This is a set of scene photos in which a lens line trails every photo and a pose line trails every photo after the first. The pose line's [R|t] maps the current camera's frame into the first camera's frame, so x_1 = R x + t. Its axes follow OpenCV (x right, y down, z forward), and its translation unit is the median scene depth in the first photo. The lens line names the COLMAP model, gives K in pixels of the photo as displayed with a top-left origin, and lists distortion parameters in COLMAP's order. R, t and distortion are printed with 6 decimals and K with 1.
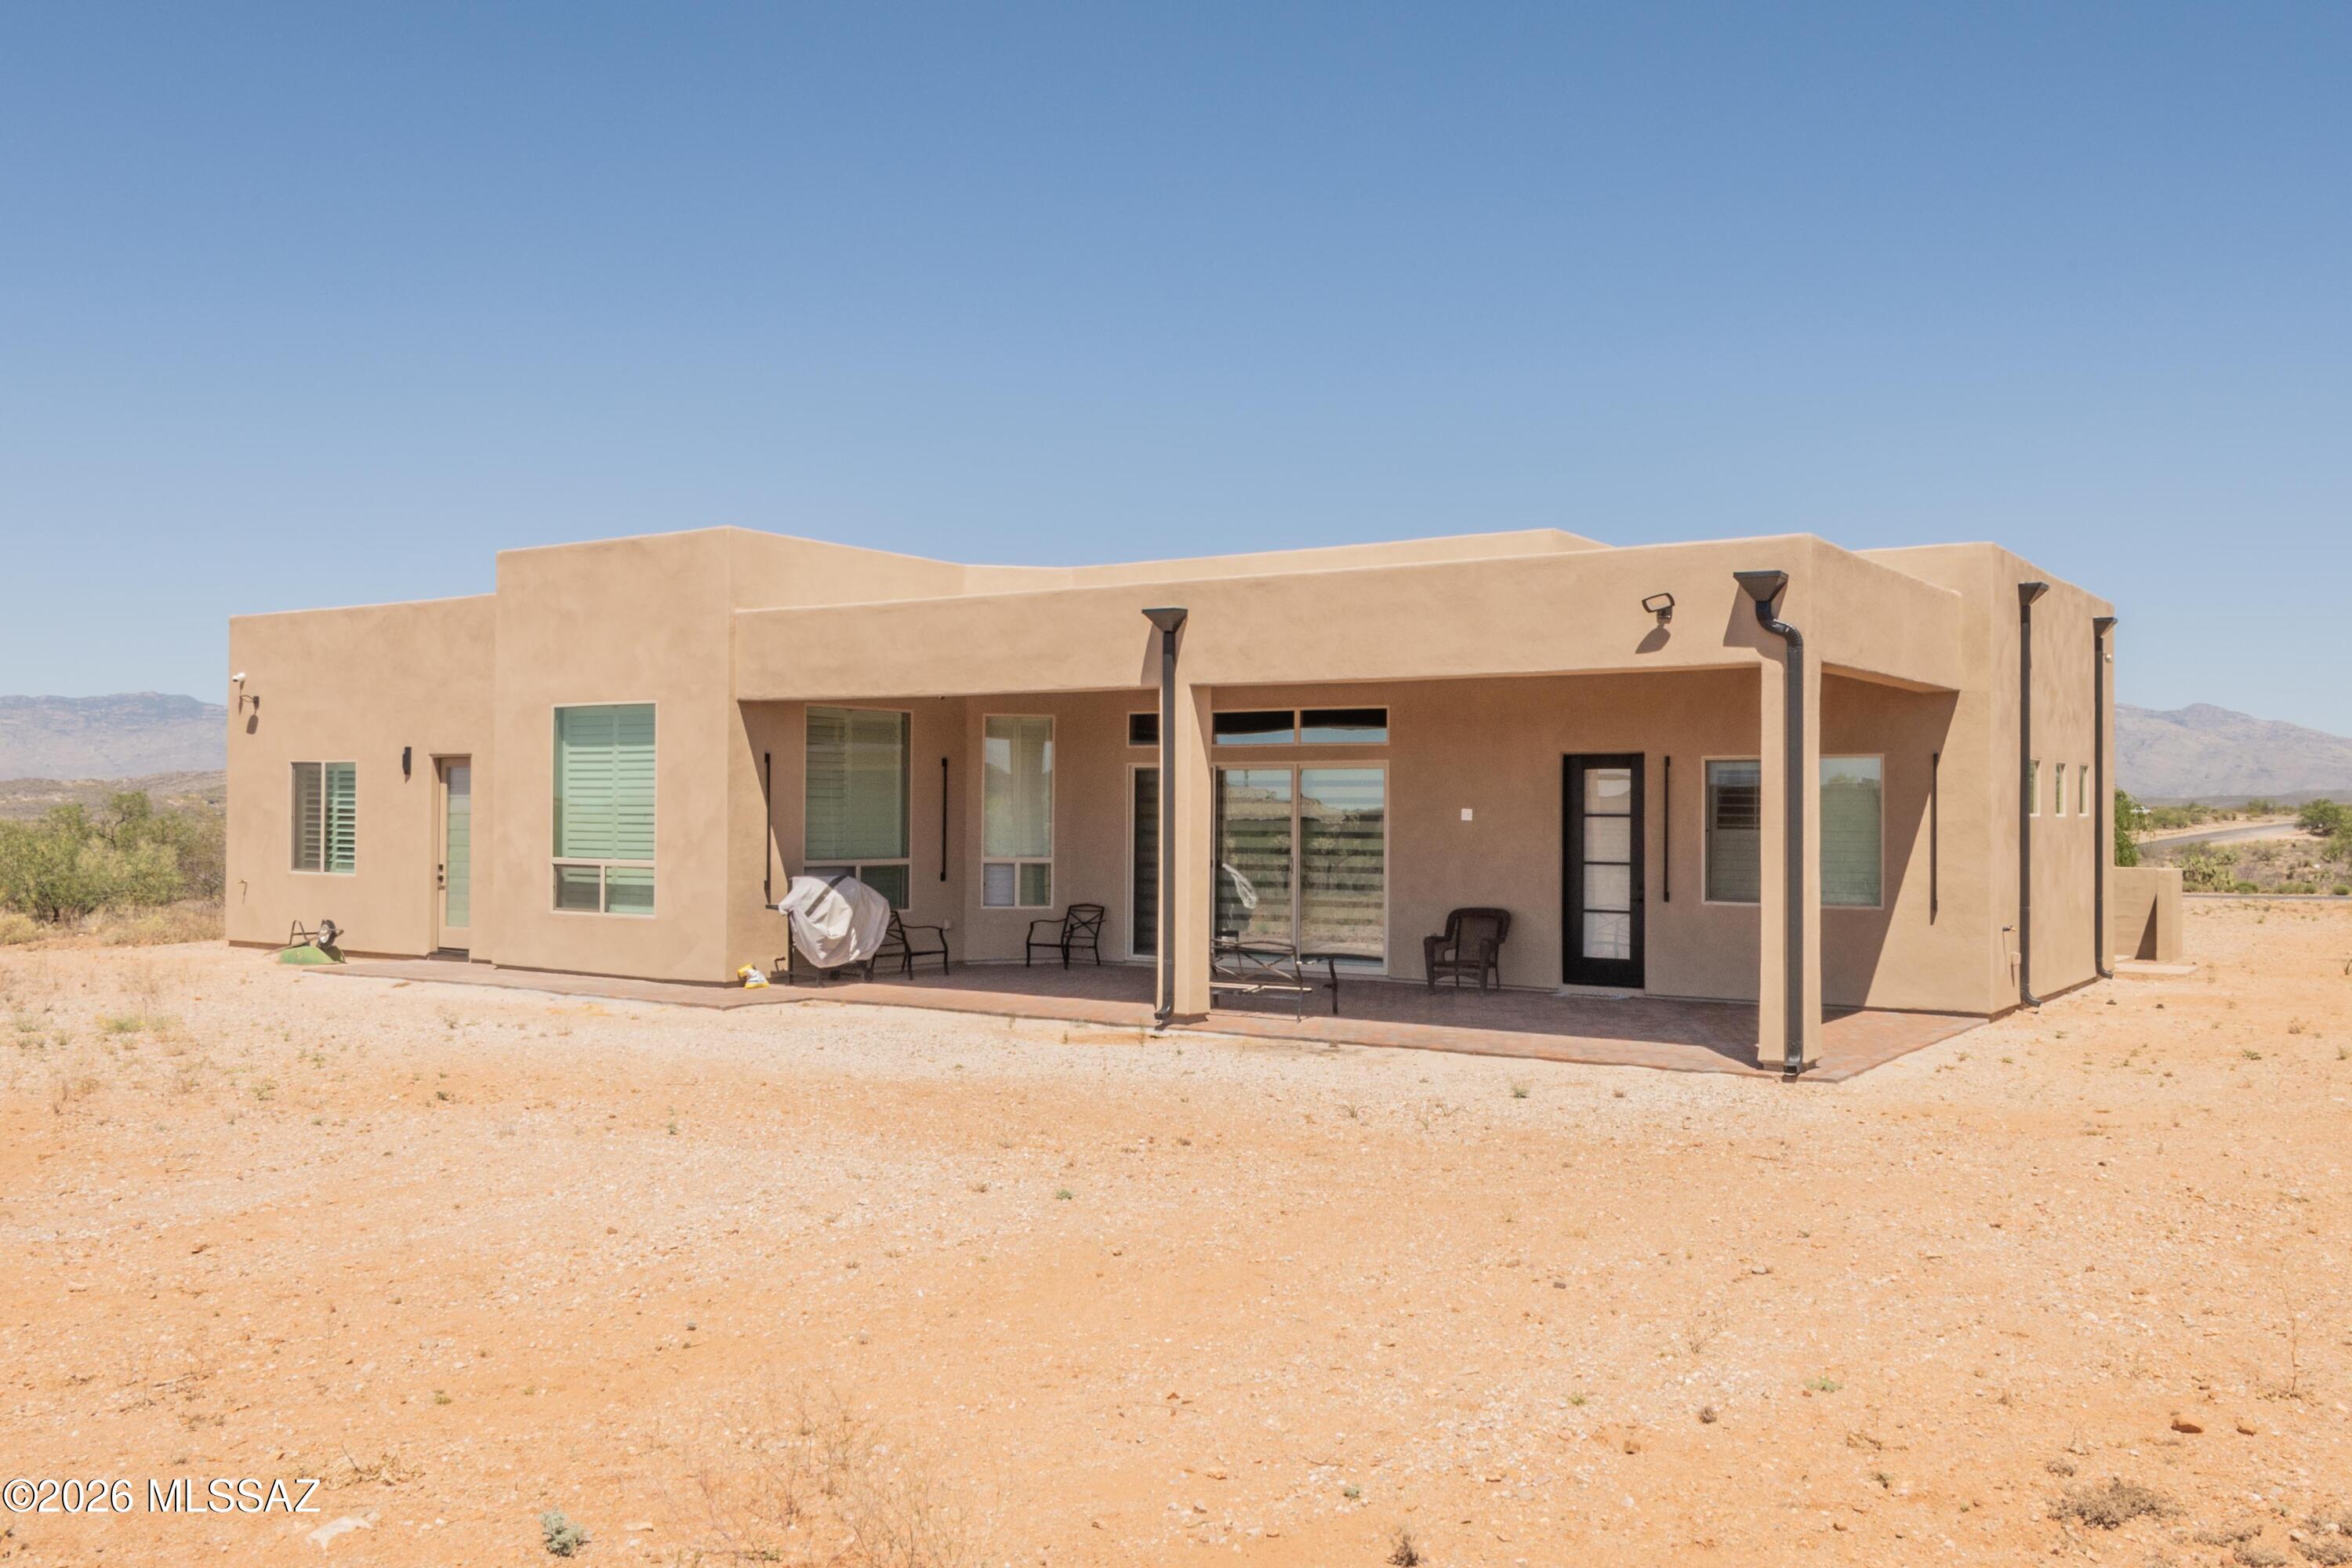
lens RADIAL K [[1991.0, 0, 1175.3], [0, 1991.0, 786.4], [0, 0, 1]] dist [0.010324, 0.006395]
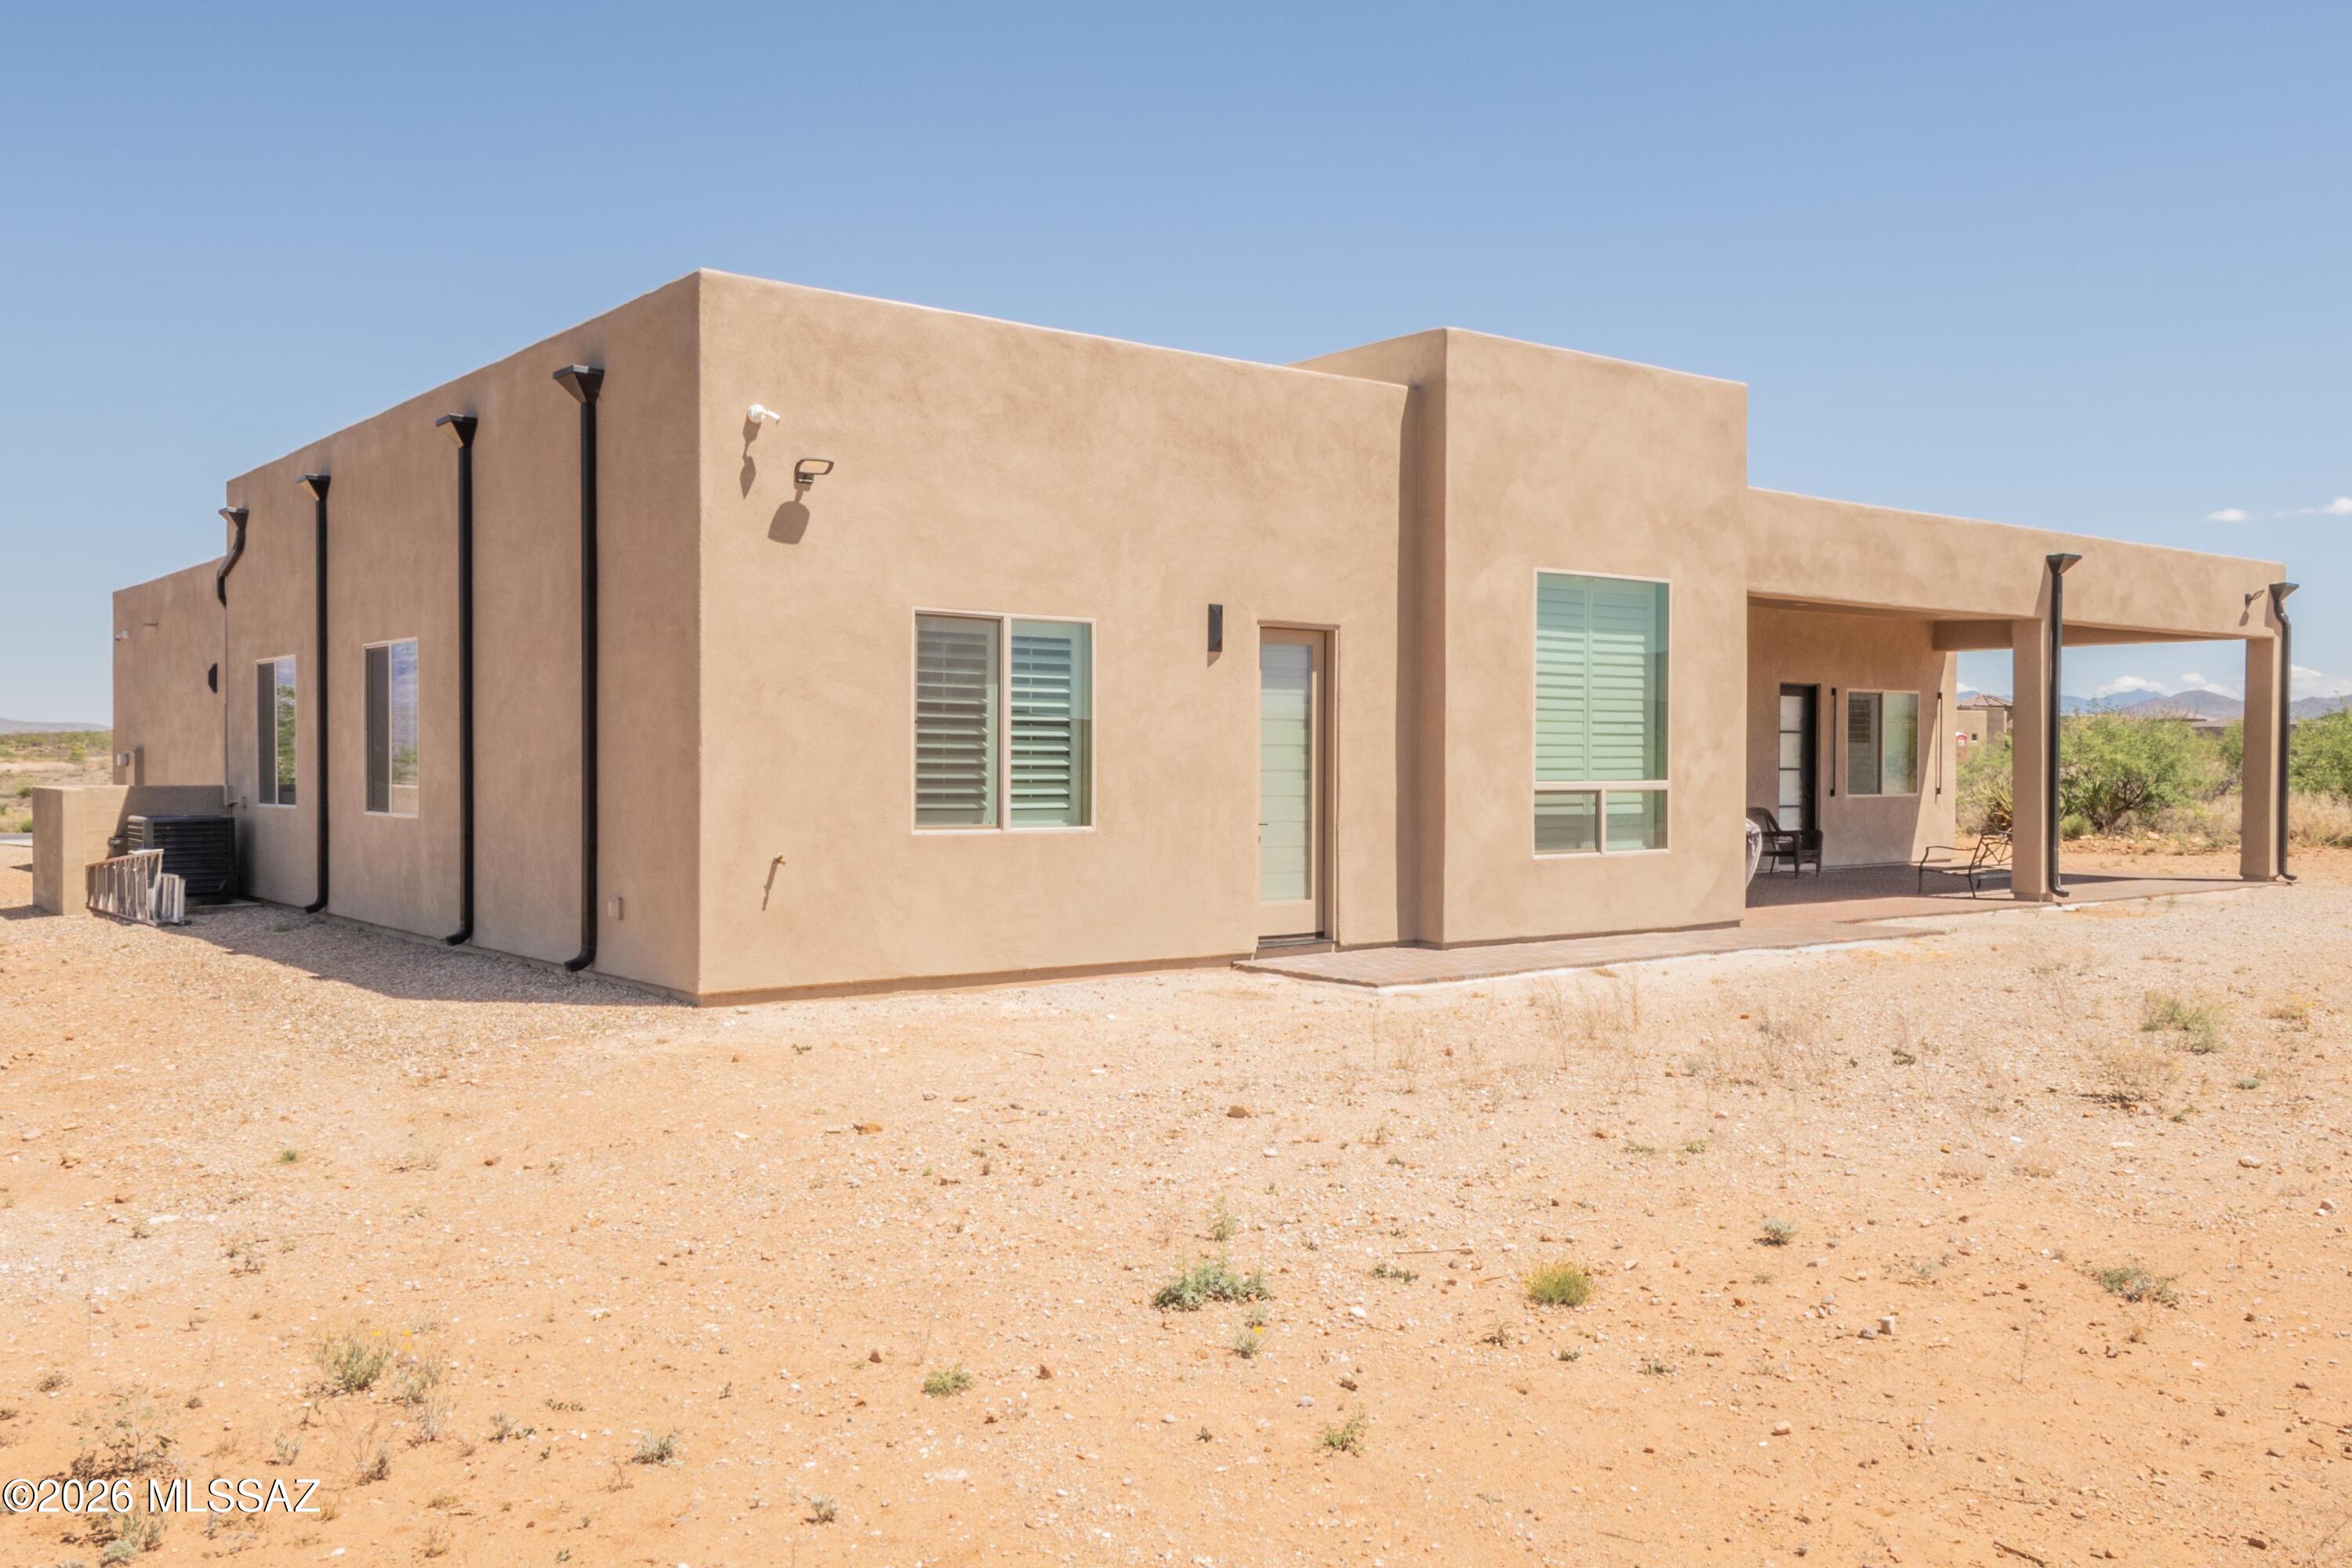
lens RADIAL K [[1991.0, 0, 1175.3], [0, 1991.0, 786.4], [0, 0, 1]] dist [0.010324, 0.006395]
pose [[0.309437, -0.019342, 0.950723, -0.957956], [-0.013592, 0.999601, 0.024760, 0.019641], [-0.950823, -0.020584, 0.309051, 0.835753]]
